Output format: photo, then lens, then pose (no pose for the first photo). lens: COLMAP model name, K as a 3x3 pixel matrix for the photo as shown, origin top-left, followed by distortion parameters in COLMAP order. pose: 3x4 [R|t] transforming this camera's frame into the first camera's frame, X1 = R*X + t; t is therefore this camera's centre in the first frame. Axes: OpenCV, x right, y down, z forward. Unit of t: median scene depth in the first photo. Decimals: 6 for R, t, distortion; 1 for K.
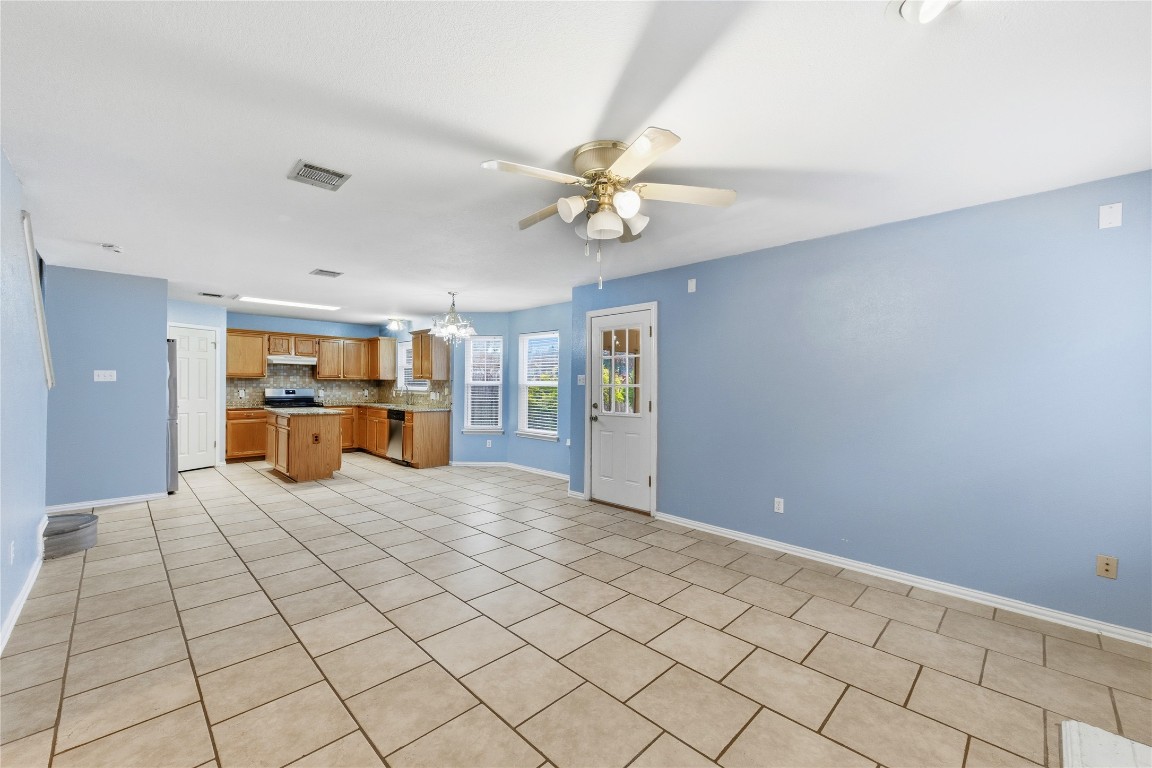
lens RADIAL K [[461.6, 0, 578.0], [0, 461.6, 388.1], [0, 0, 1]] dist [-0.000710, -0.000080]
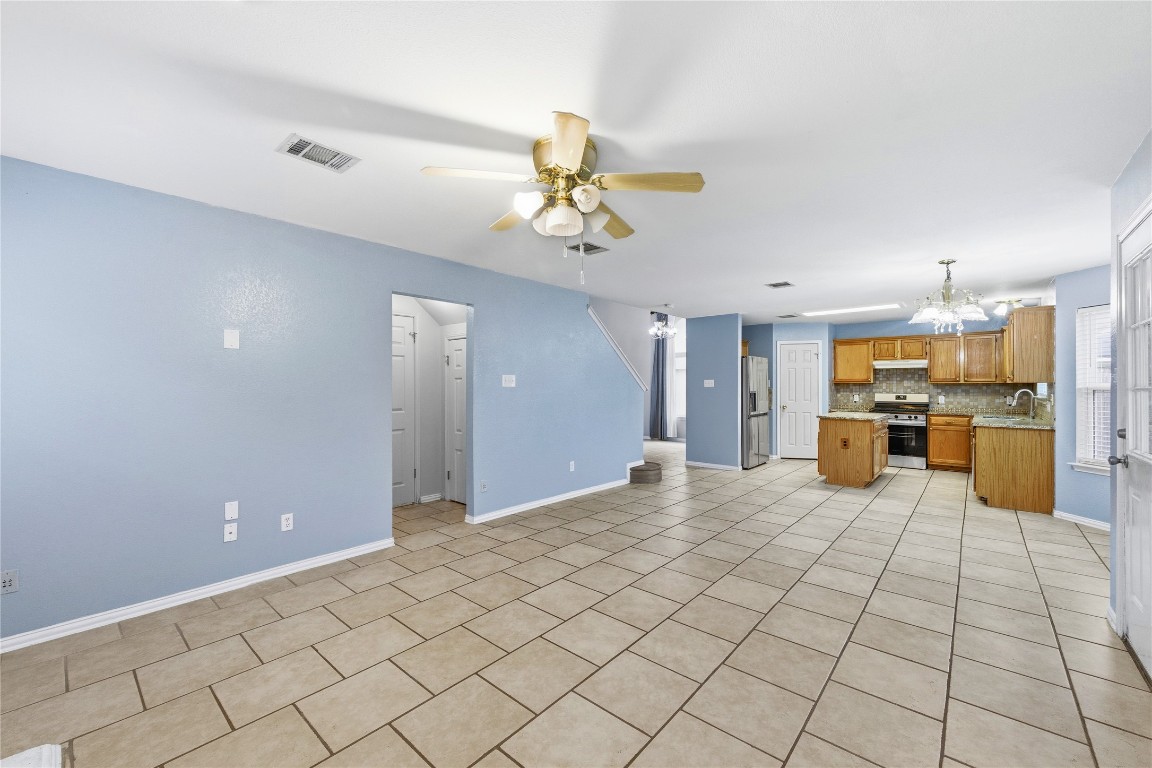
lens RADIAL K [[461.6, 0, 580.4], [0, 461.6, 384.2], [0, 0, 1]] dist [-0.000710, -0.000080]
pose [[0.071574, -0.013030, -0.997350, 0.451173], [-0.010406, 0.999851, -0.013809, 0.001839], [0.997381, 0.011367, 0.071428, 0.427928]]
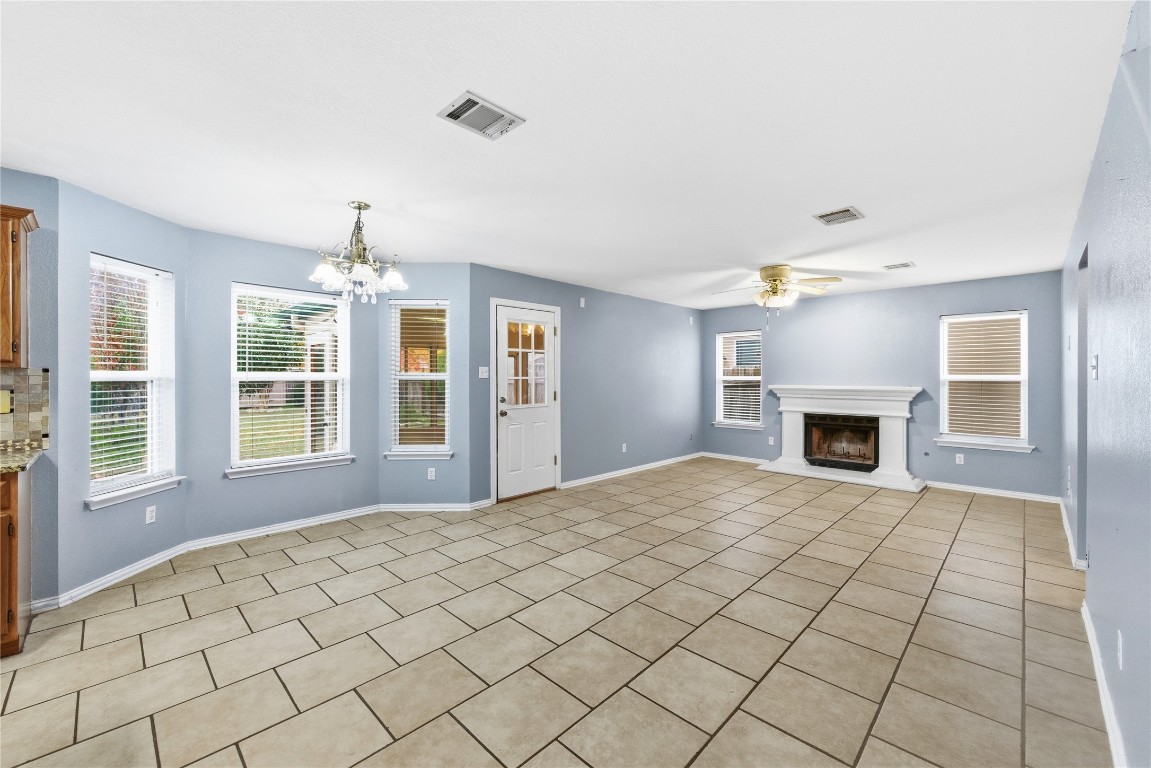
lens RADIAL K [[461.2, 0, 577.8], [0, 461.2, 380.4], [0, 0, 1]] dist [-0.000710, -0.000080]
pose [[-0.010975, -0.014717, 0.999831, -0.899465], [0.008773, 0.999852, 0.014813, -0.014445], [-0.999901, 0.008934, -0.010844, 0.851579]]
